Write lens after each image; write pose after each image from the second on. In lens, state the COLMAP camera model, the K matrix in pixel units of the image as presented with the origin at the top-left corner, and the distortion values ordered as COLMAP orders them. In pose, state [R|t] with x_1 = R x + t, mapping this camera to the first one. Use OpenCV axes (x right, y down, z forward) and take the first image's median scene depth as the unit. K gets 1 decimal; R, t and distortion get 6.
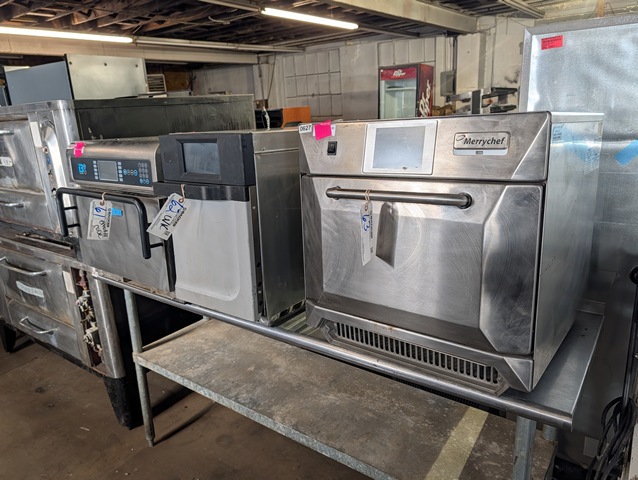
lens RADIAL K [[457.0, 0, 314.2], [0, 457.0, 234.0], [0, 0, 1]] dist [0.004665, -0.004912]
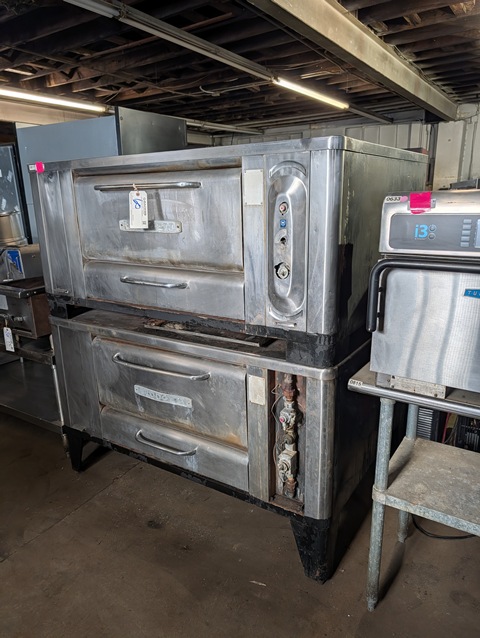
lens RADIAL K [[457.0, 0, 244.3], [0, 457.0, 325.0], [0, 0, 1]] dist [0.004665, -0.004912]
pose [[0.997656, 0.017070, 0.066271, -0.198592], [-0.017076, 0.999854, -0.000486, 0.000195], [-0.066270, -0.000647, 0.997802, 0.085208]]
